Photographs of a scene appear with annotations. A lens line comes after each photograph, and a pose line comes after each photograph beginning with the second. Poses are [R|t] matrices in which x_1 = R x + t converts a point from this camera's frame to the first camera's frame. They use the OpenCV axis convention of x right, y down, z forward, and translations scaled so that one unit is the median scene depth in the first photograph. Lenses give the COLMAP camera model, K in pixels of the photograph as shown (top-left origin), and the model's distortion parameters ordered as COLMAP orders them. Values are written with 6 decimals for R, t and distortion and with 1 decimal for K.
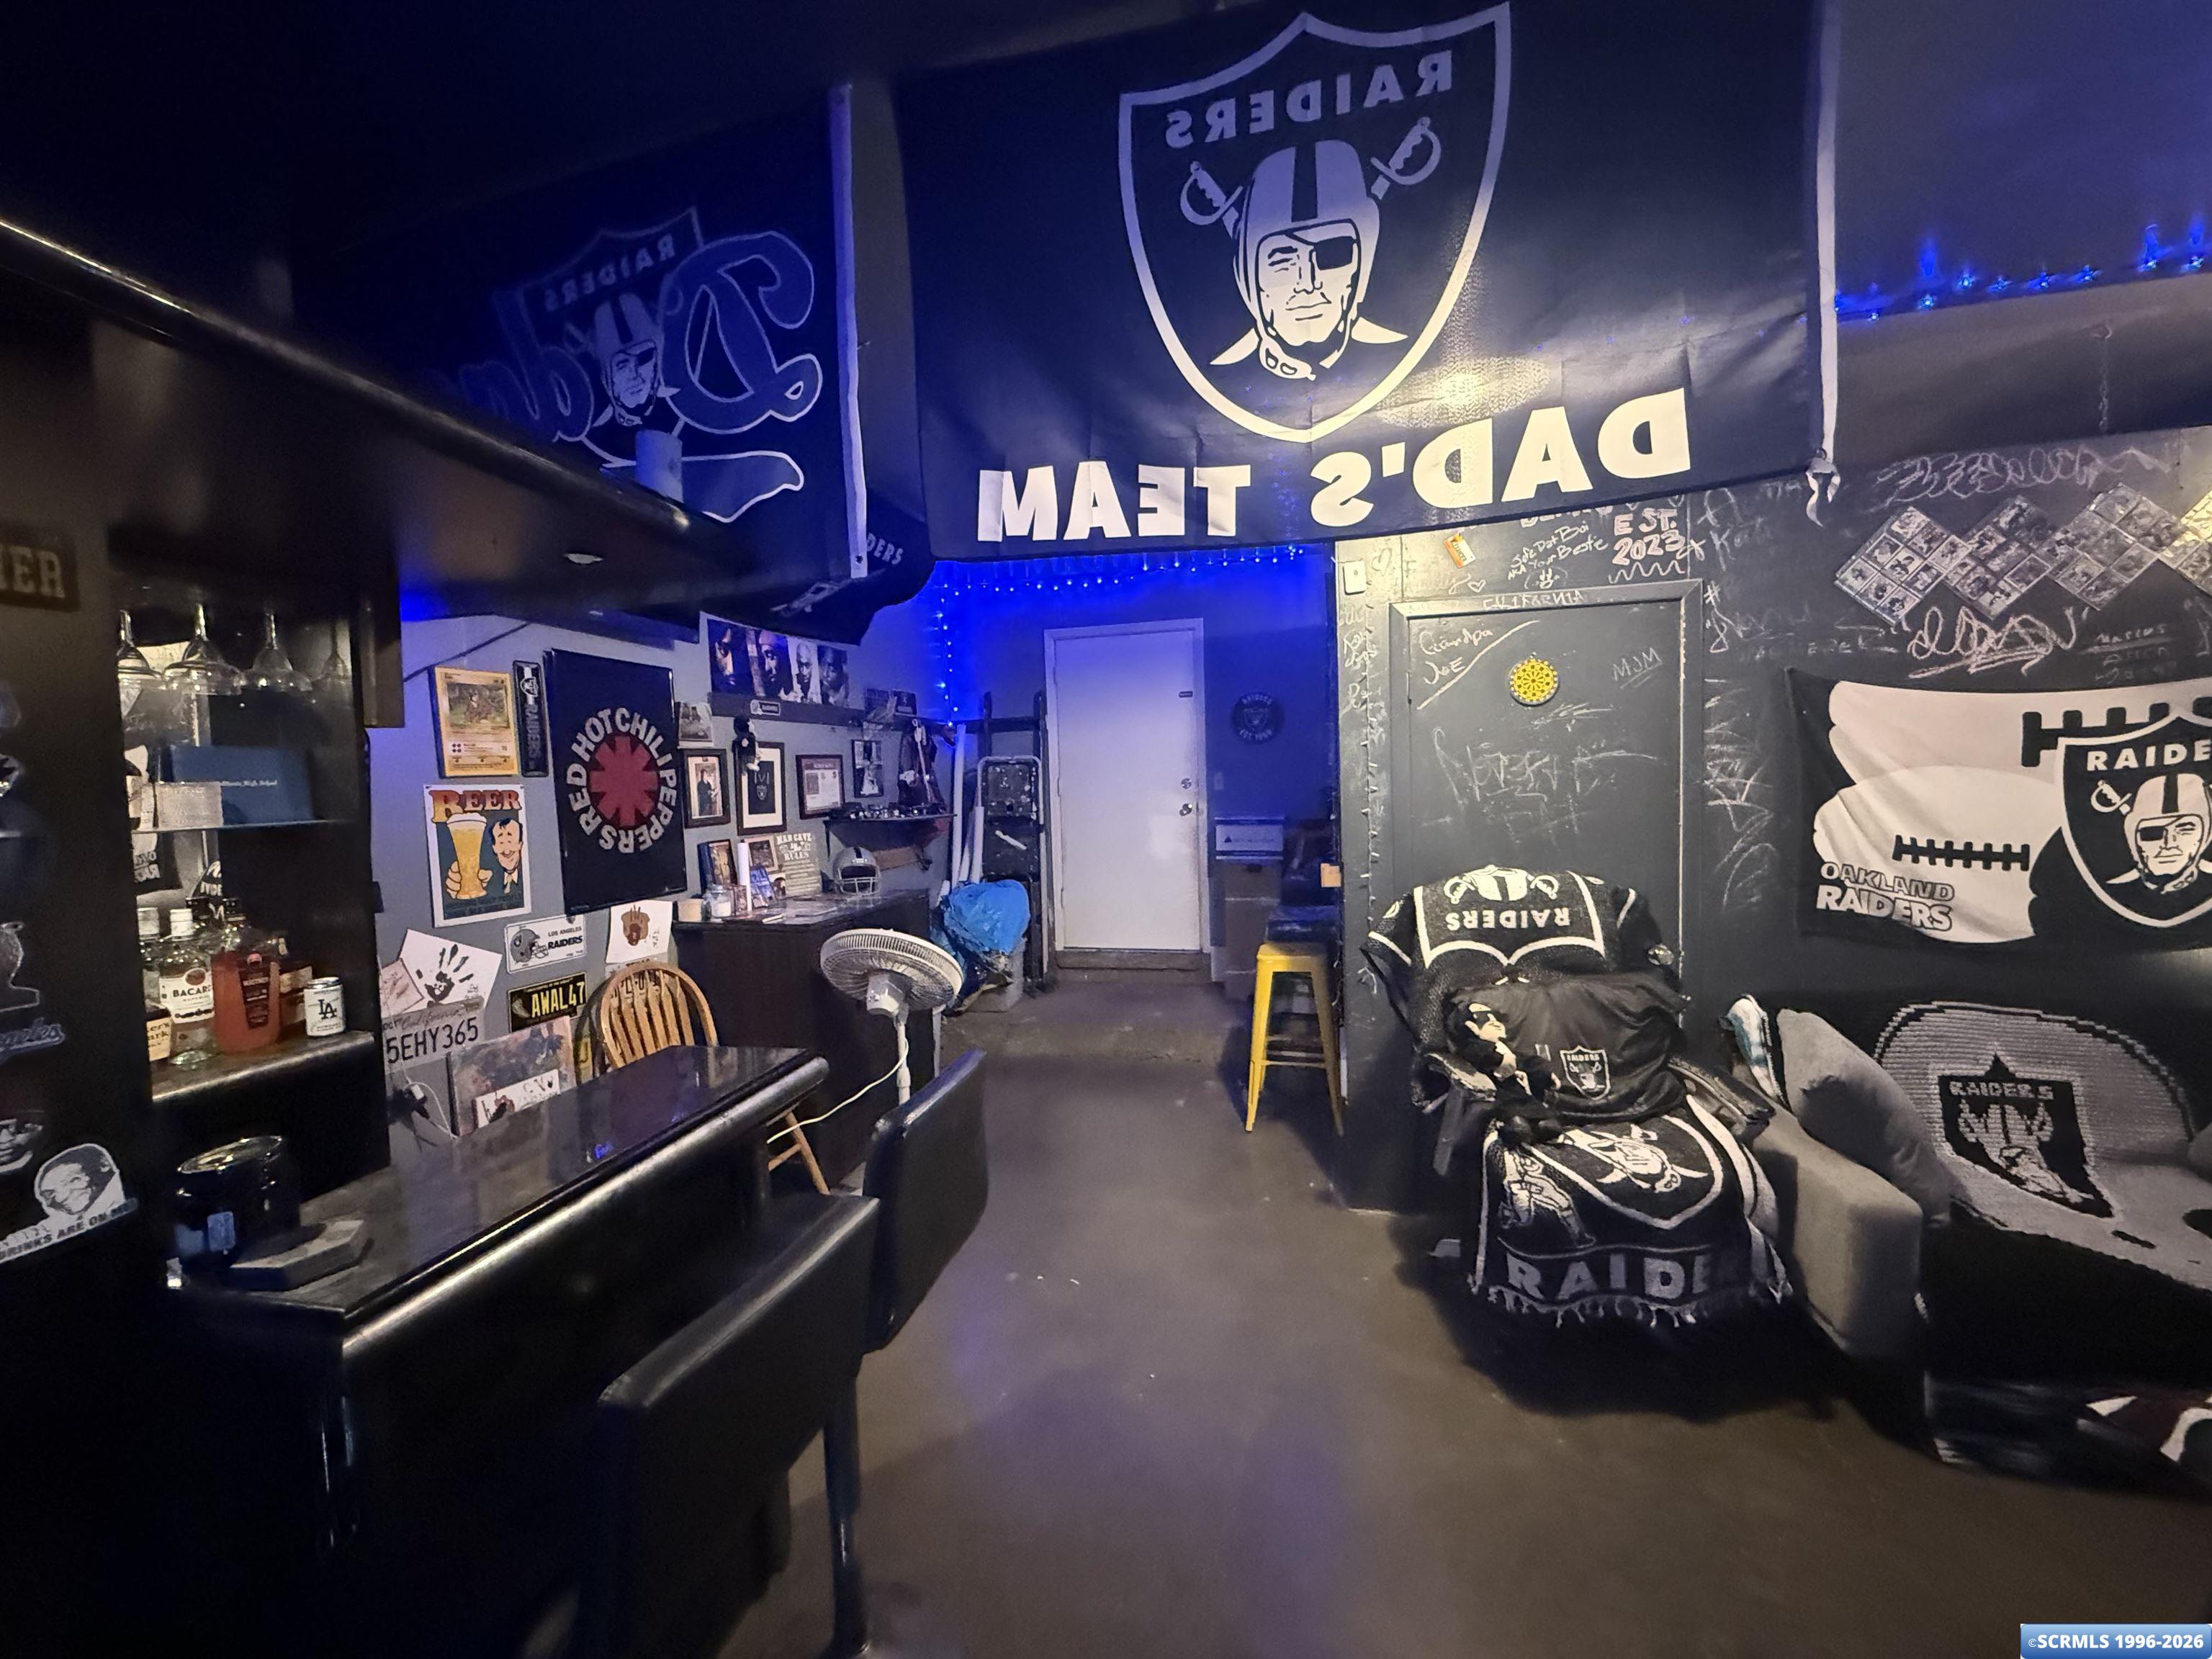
lens RADIAL K [[882.7, 0, 1106.3], [0, 882.7, 830.0], [0, 0, 1]] dist [-0.003197, -0.000263]
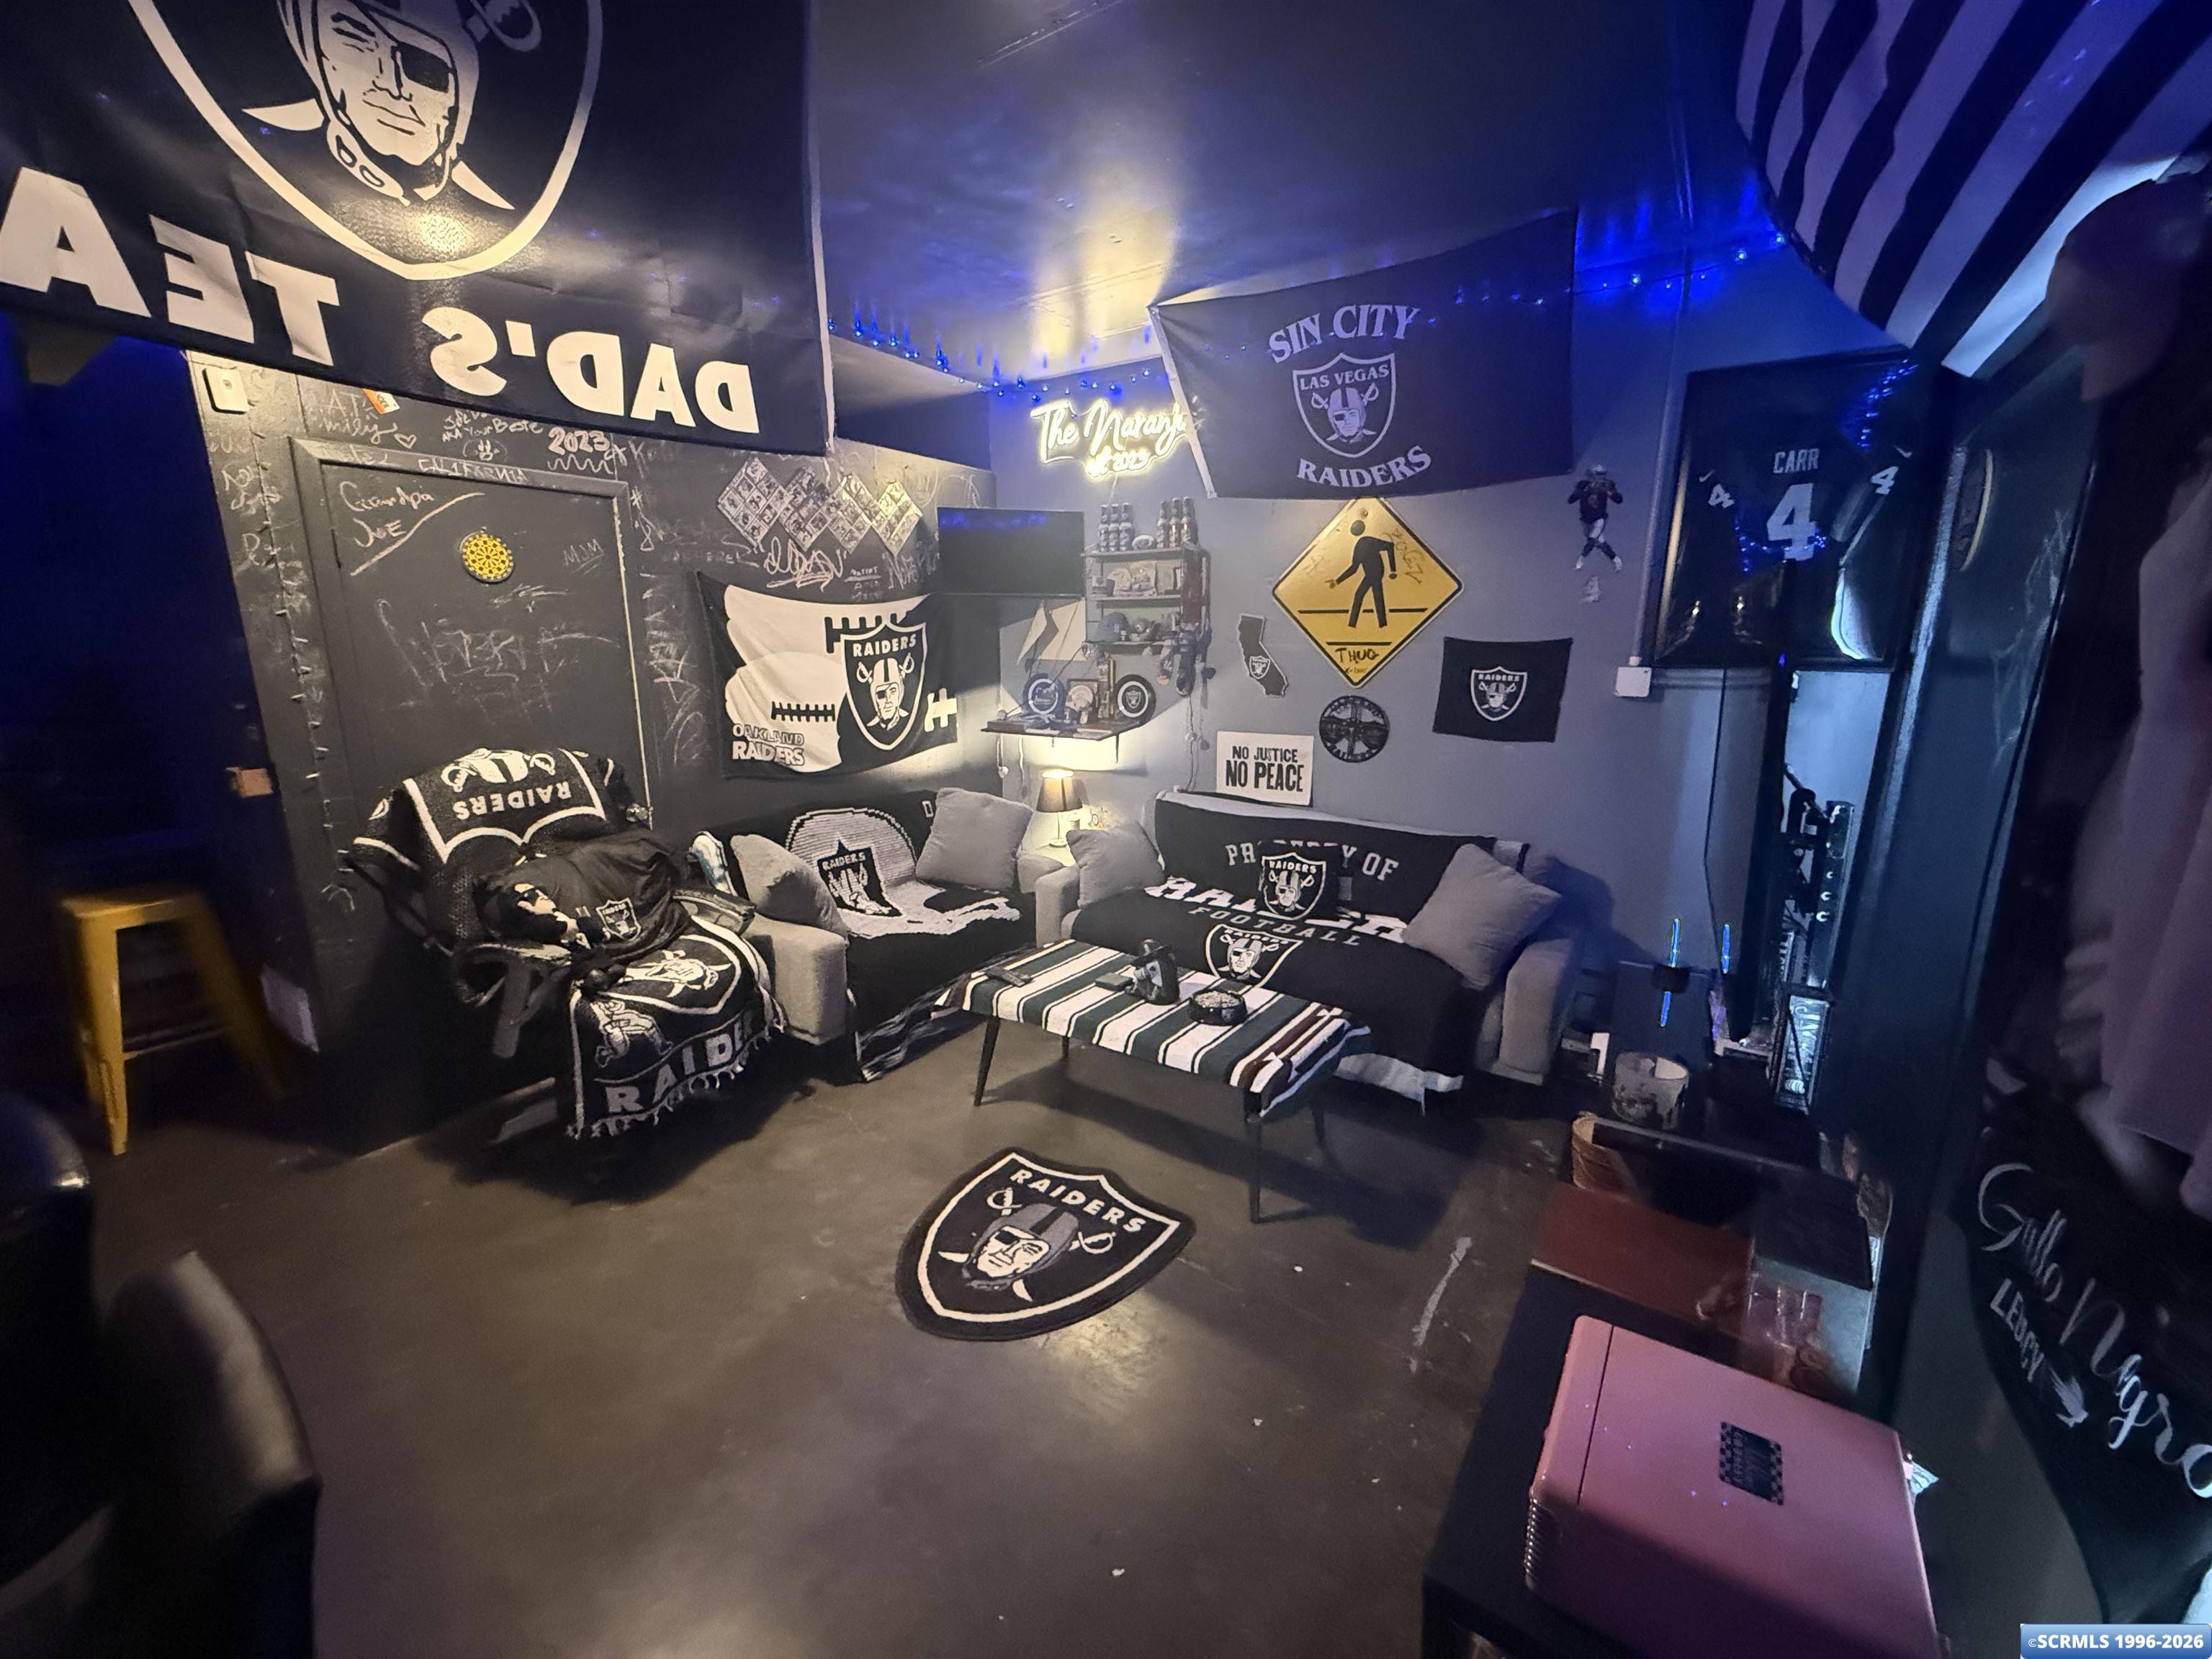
lens RADIAL K [[882.7, 0, 1108.2], [0, 882.7, 833.6], [0, 0, 1]] dist [-0.003197, -0.000263]
pose [[0.329893, -0.177607, 0.927160, -0.288845], [0.040140, 0.983893, 0.174193, -0.010969], [-0.943165, -0.020249, 0.331708, 0.021038]]
